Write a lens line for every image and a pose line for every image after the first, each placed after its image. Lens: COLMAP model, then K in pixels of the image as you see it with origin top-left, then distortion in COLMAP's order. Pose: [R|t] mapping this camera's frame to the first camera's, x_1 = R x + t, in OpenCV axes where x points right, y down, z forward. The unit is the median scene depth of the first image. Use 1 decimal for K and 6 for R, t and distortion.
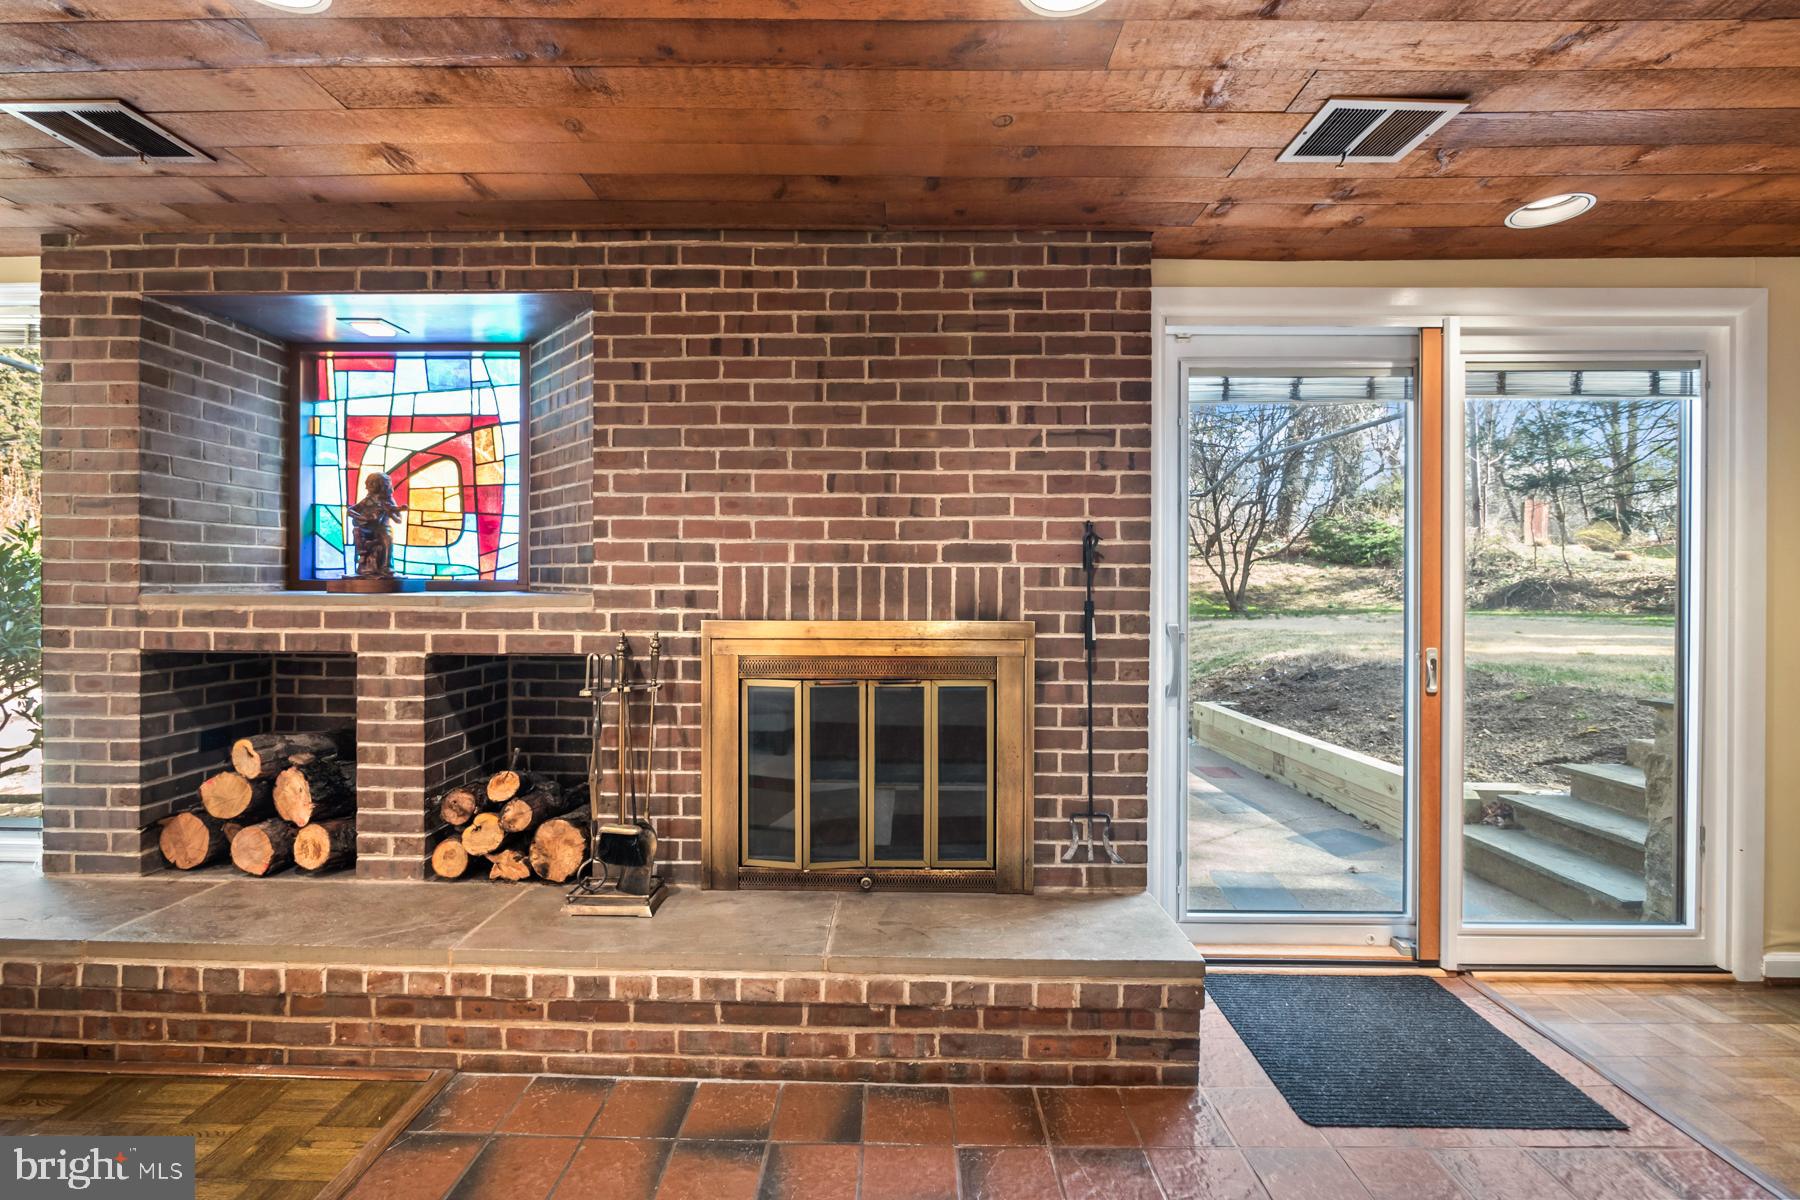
lens RADIAL K [[756.9, 0, 880.2], [0, 756.9, 589.1], [0, 0, 1]] dist [-0.003690, 0.000239]
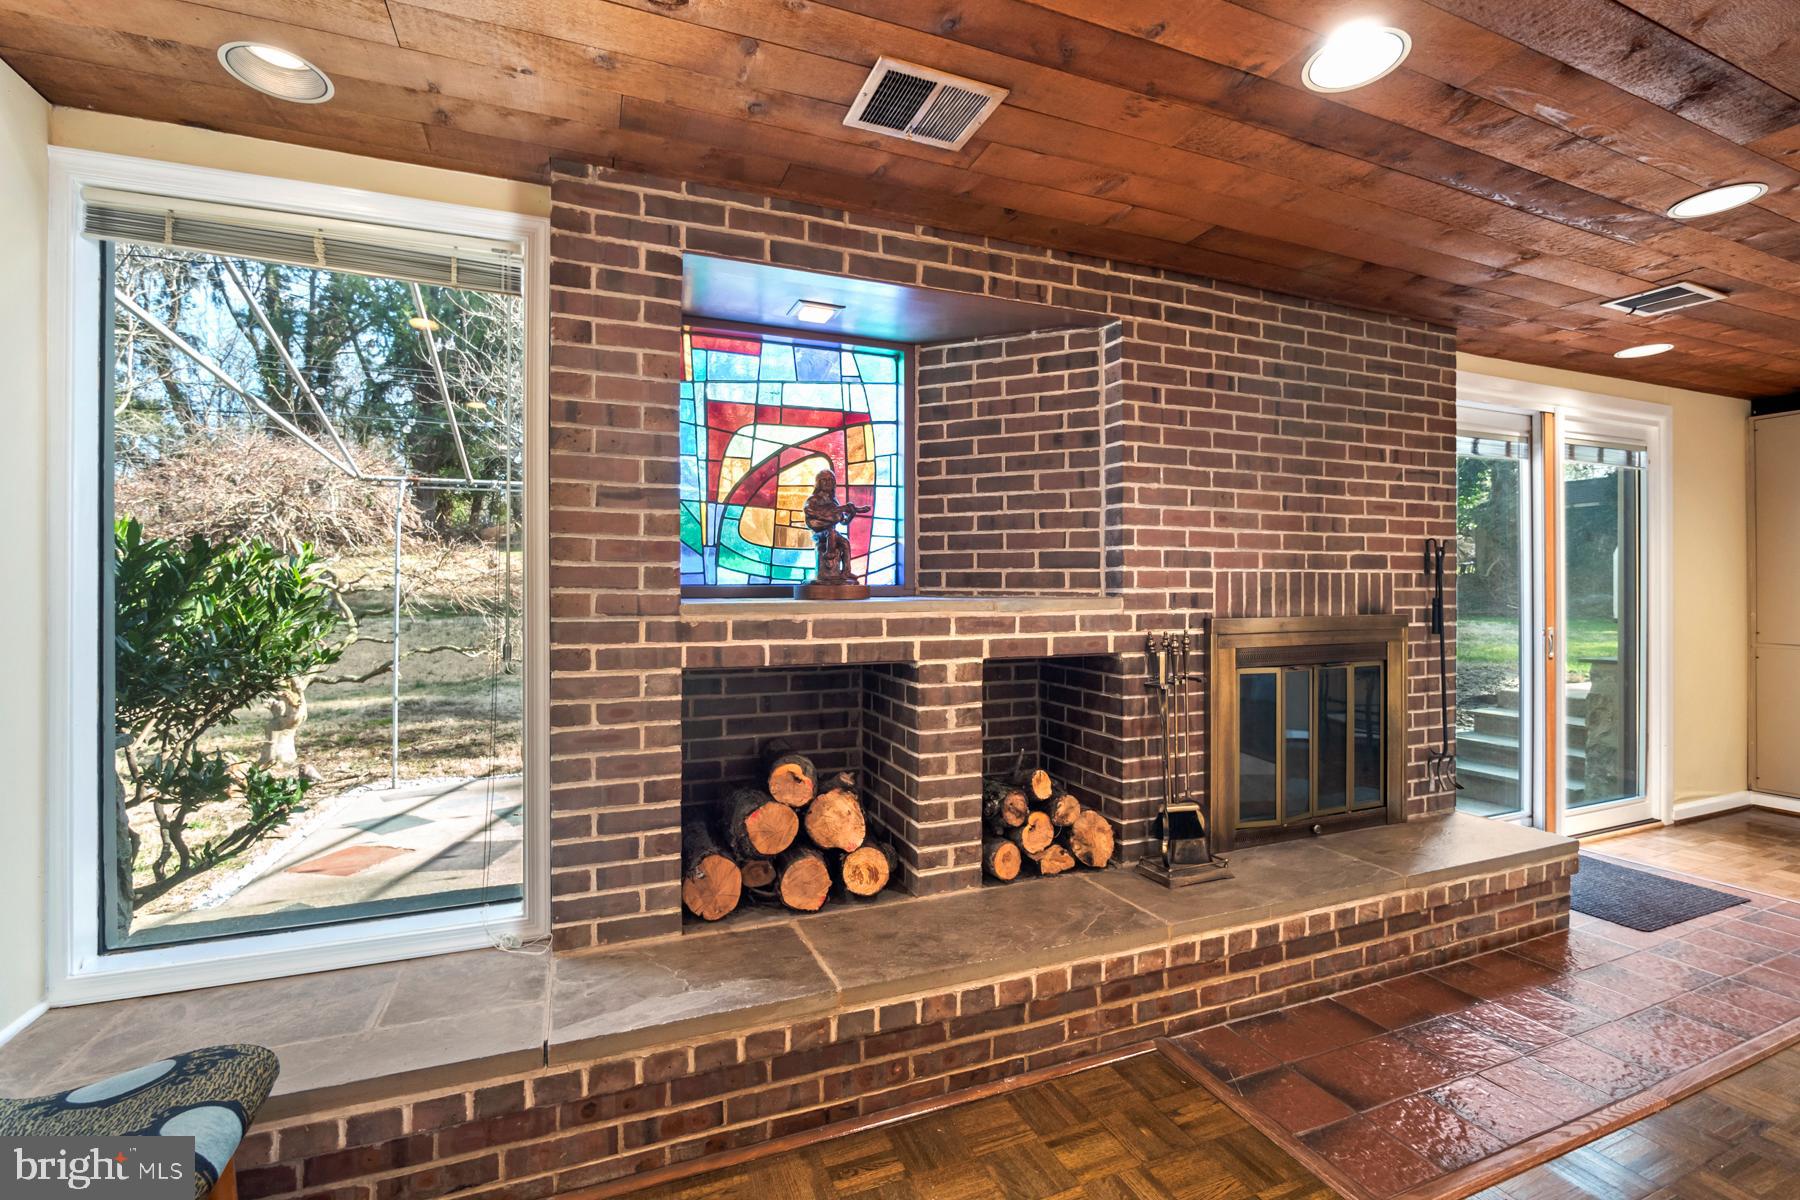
lens RADIAL K [[777.2, 0, 888.5], [0, 777.2, 590.2], [0, 0, 1]] dist [-0.011728, 0.000288]
pose [[0.922996, -0.007697, 0.384733, -1.115106], [0.008660, 0.999962, -0.000771, -0.005552], [-0.384713, 0.004043, 0.923028, 0.103500]]
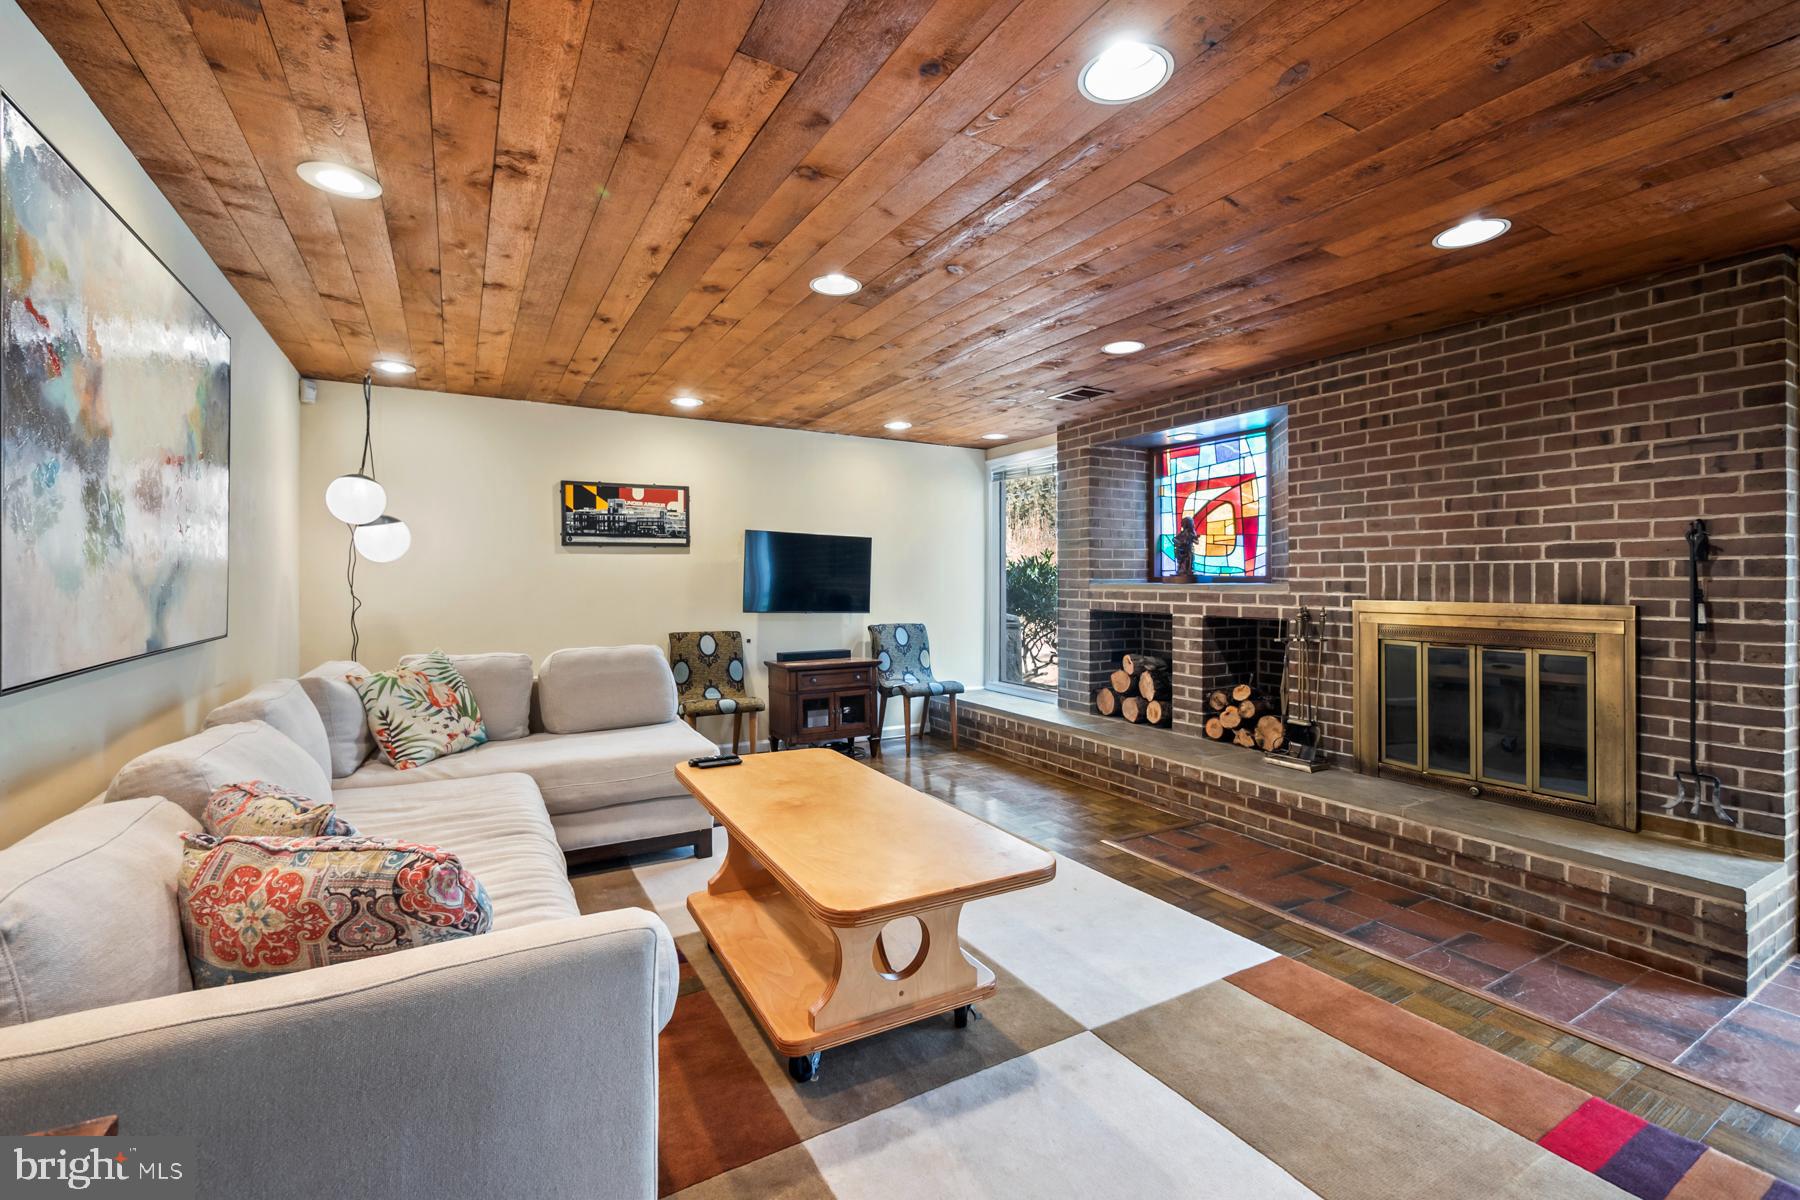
lens RADIAL K [[756.1, 0, 900.6], [0, 756.1, 579.2], [0, 0, 1]] dist [-0.006827, 0.000360]
pose [[0.521413, -0.005535, -0.853287, 0.598843], [-0.001995, 0.999968, -0.007705, 0.011366], [0.853302, 0.005720, 0.521385, -0.606154]]
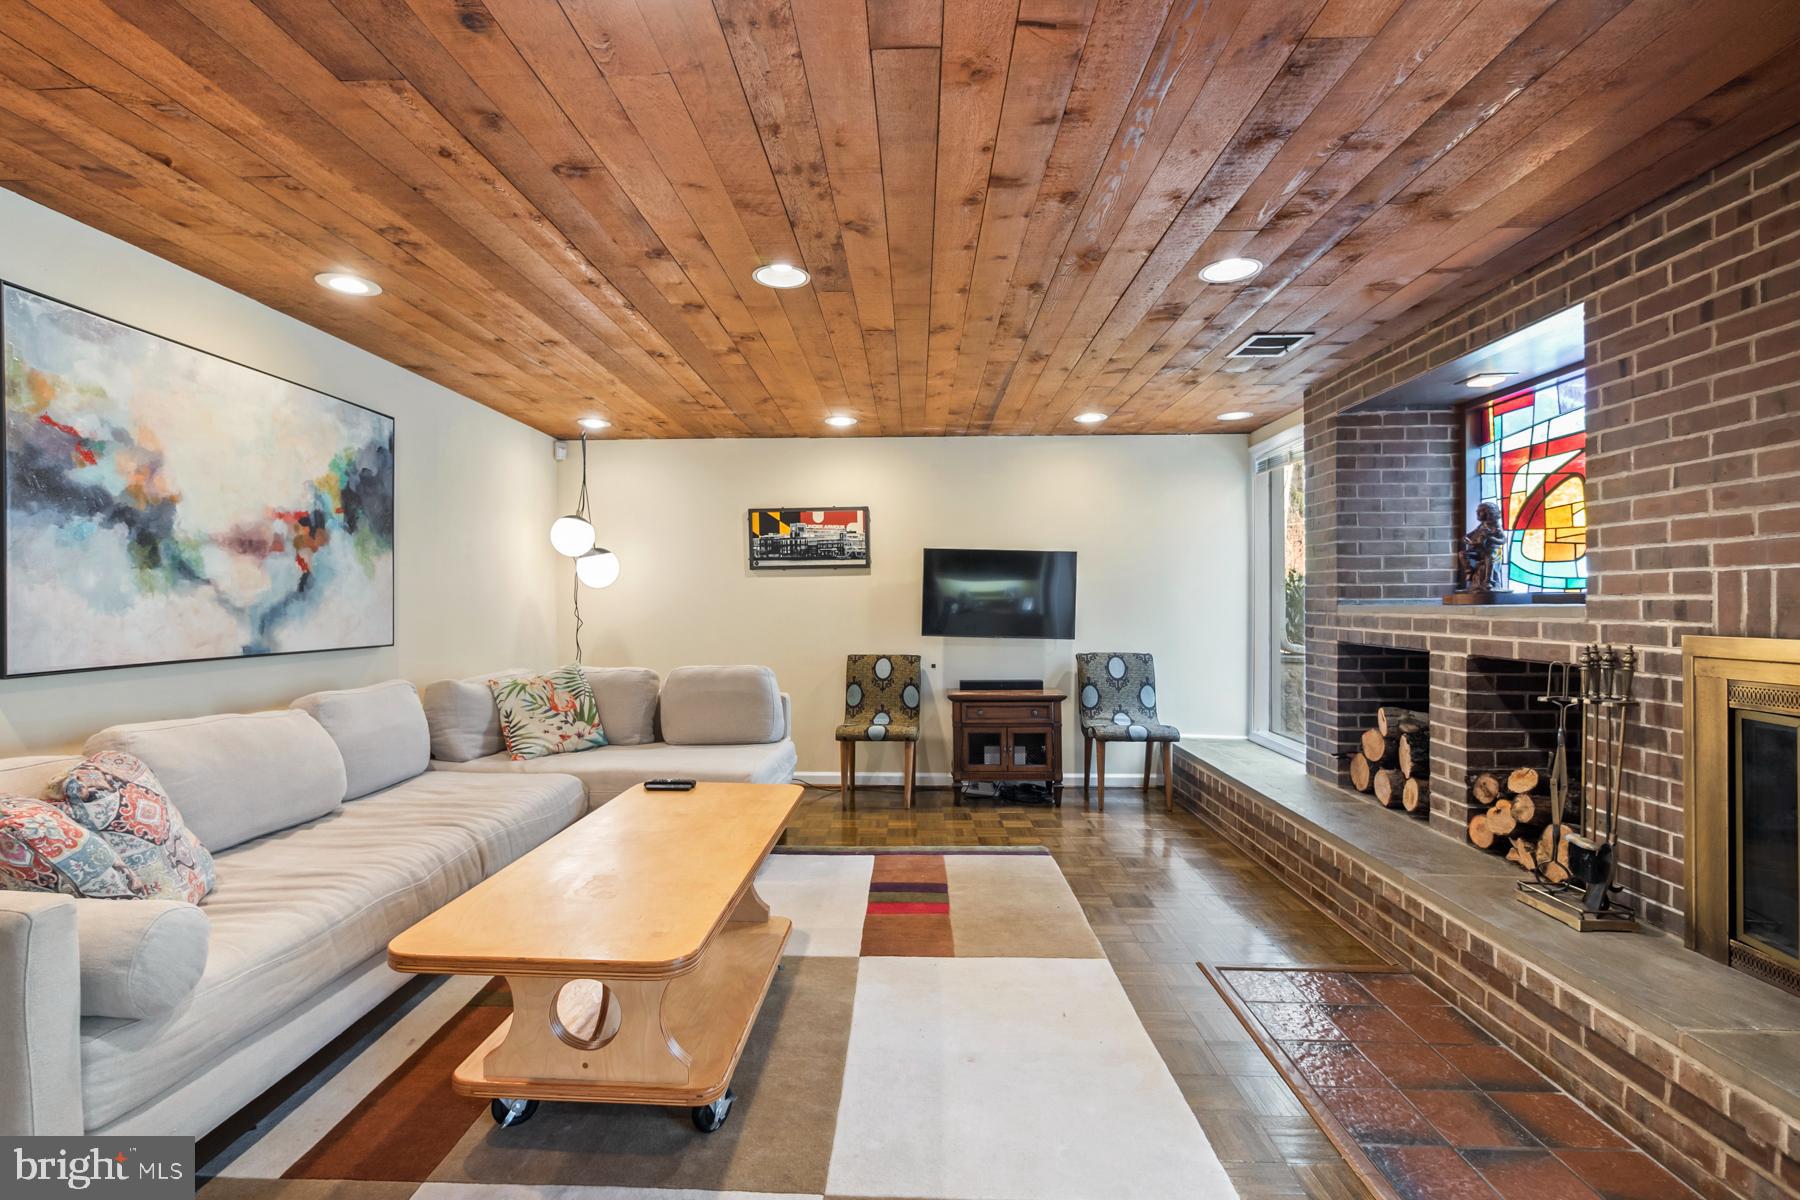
lens RADIAL K [[787.6, 0, 897.5], [0, 787.6, 602.9], [0, 0, 1]] dist [-0.003755, -0.000578]
pose [[-0.006108, -0.003382, -0.999976, 0.654938], [-0.002206, 0.999992, -0.003368, 0.009279], [0.999979, 0.002185, -0.006116, 0.103682]]
